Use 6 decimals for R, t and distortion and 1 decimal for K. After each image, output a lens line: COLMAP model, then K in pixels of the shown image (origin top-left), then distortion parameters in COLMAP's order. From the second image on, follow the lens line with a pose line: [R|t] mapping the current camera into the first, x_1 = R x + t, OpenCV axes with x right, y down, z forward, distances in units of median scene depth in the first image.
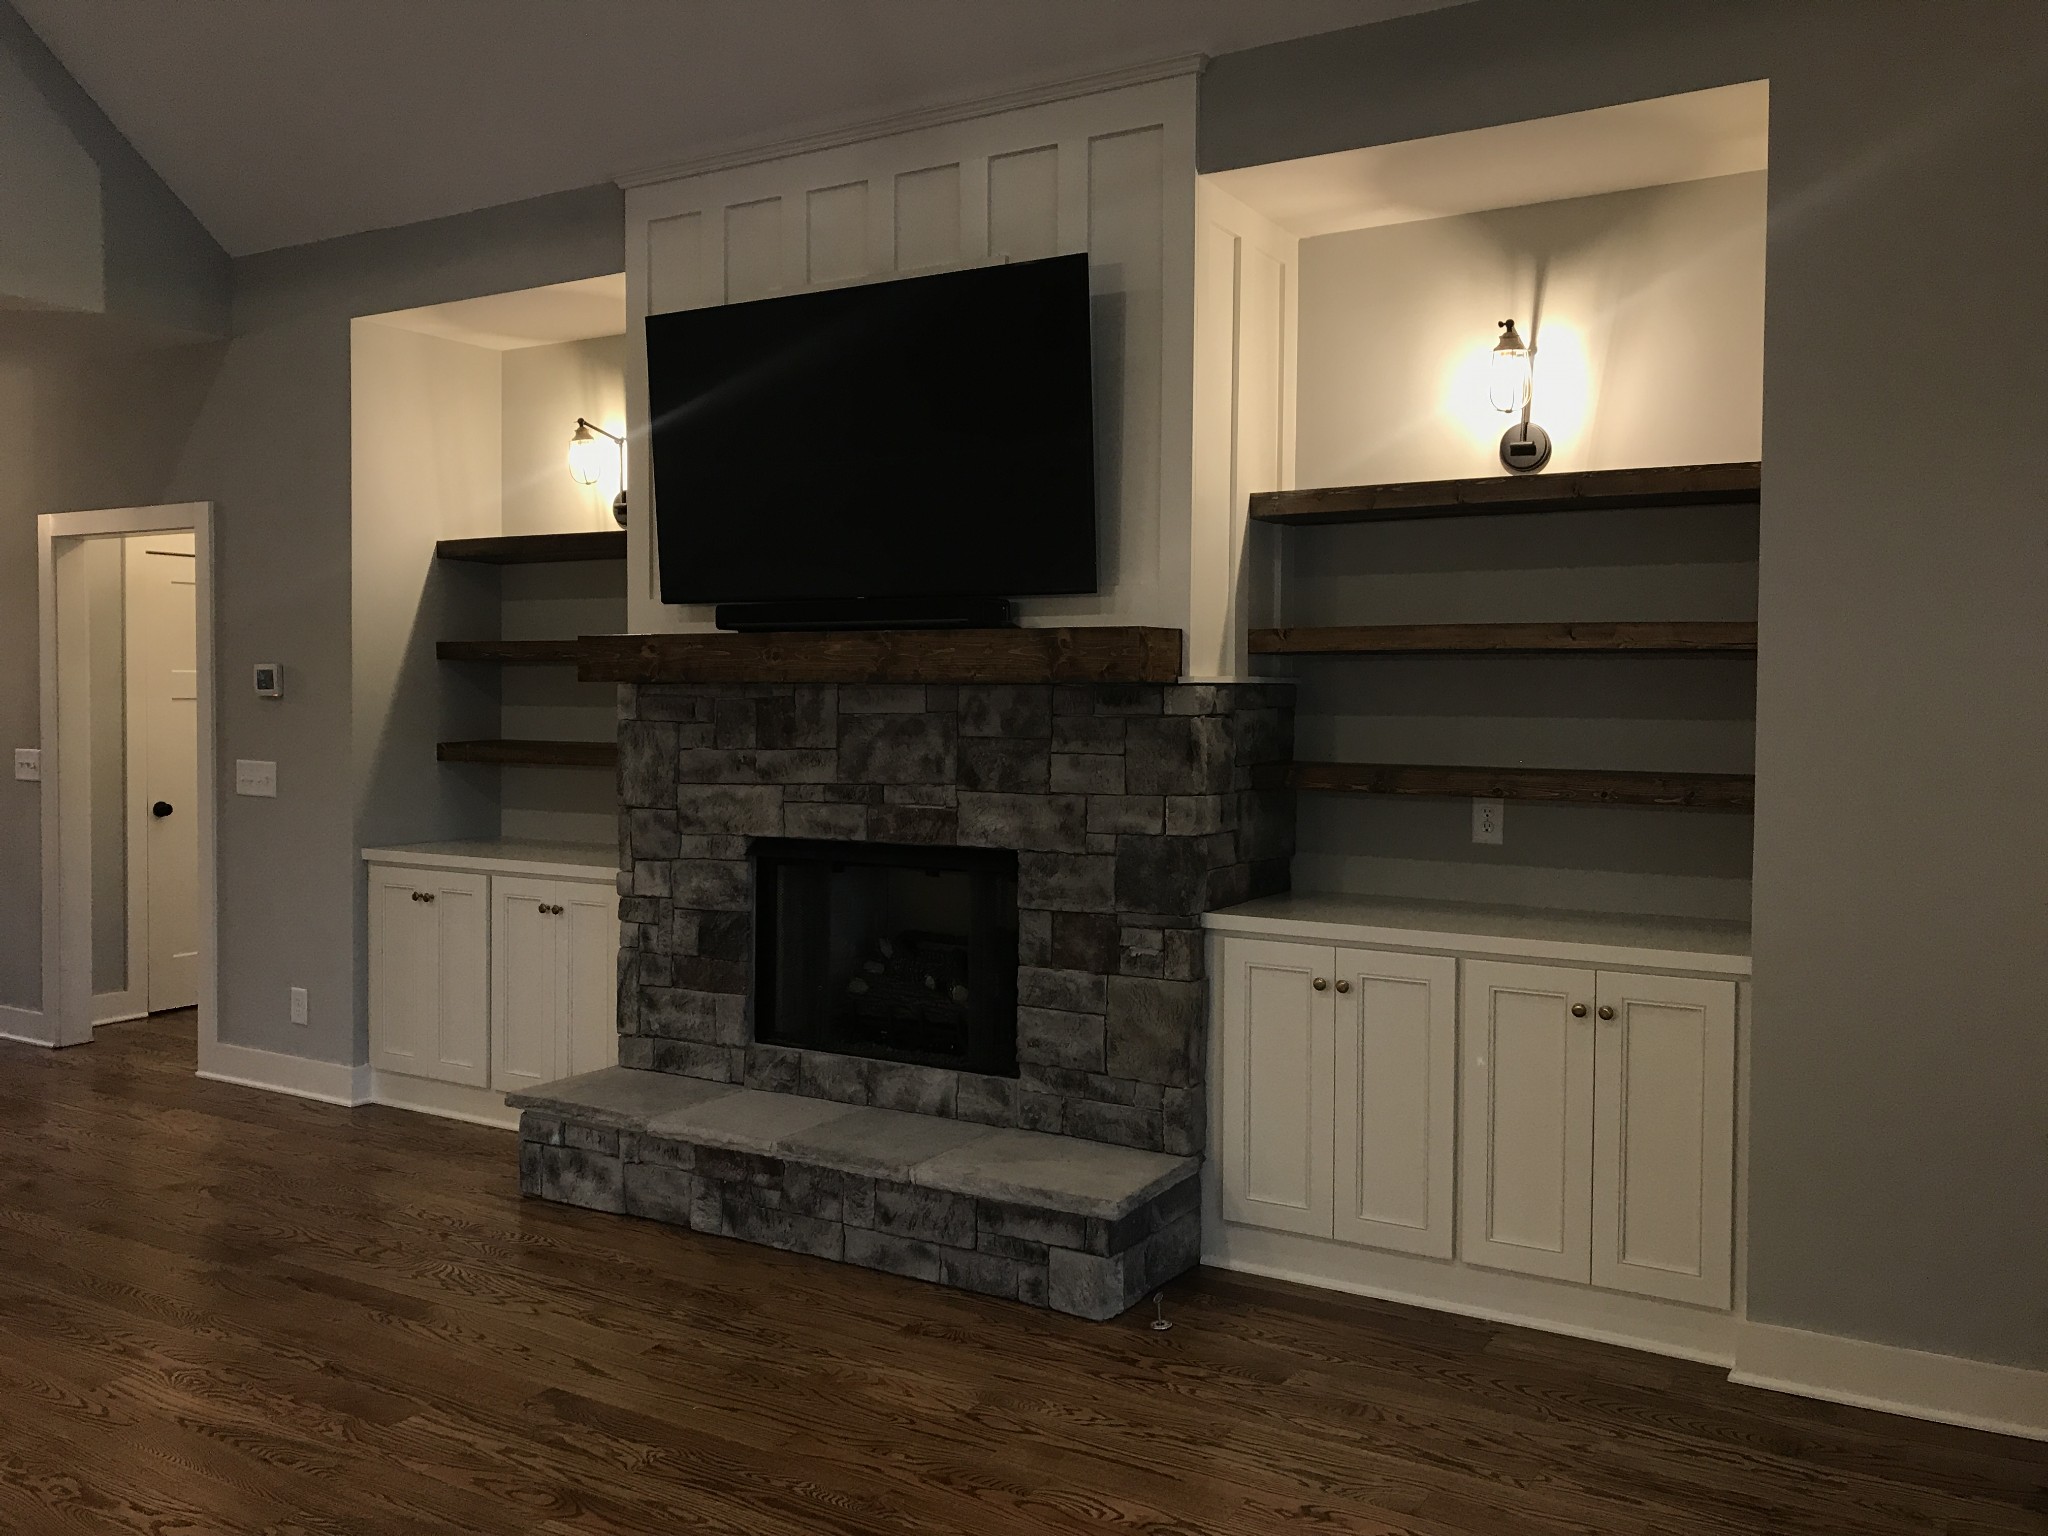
lens RADIAL K [[1708.8, 0, 1024.0], [0, 1708.8, 768.0], [0, 0, 1]] dist [0.192346, -0.668456]
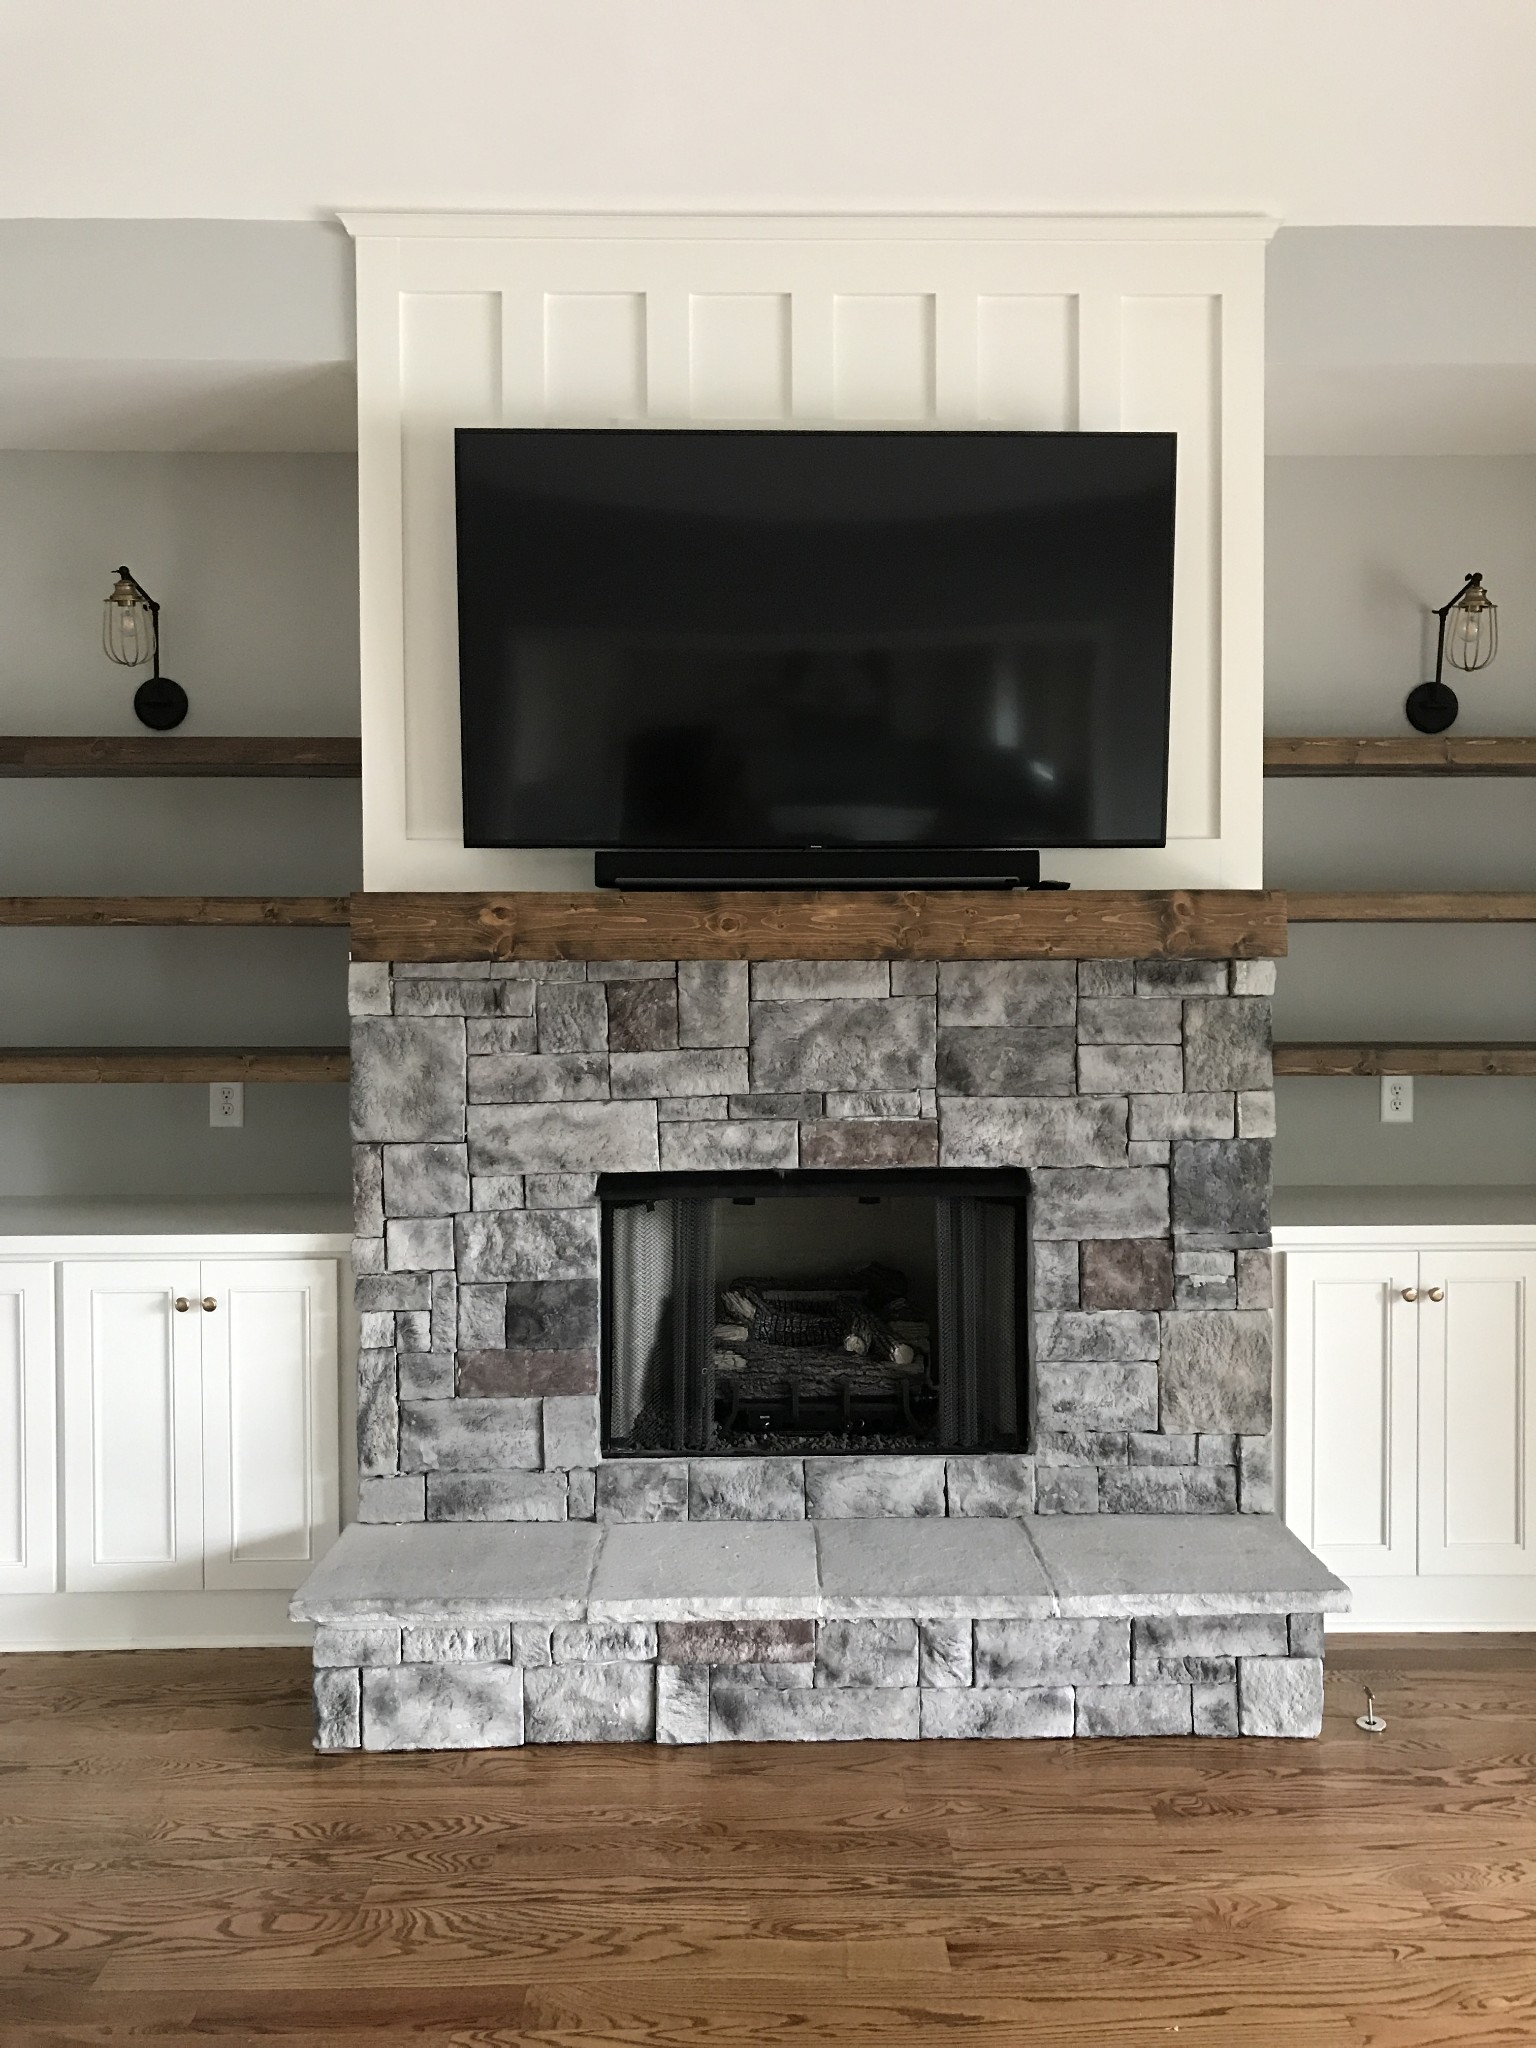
lens RADIAL K [[1706.9, 0, 768.0], [0, 1706.9, 1024.0], [0, 0, 1]] dist [0.031202, -0.004877]
pose [[0.836144, -0.030485, 0.547662, -0.533446], [0.029504, 0.999509, 0.010591, -0.030572], [-0.547716, 0.007302, 0.836632, 0.399167]]
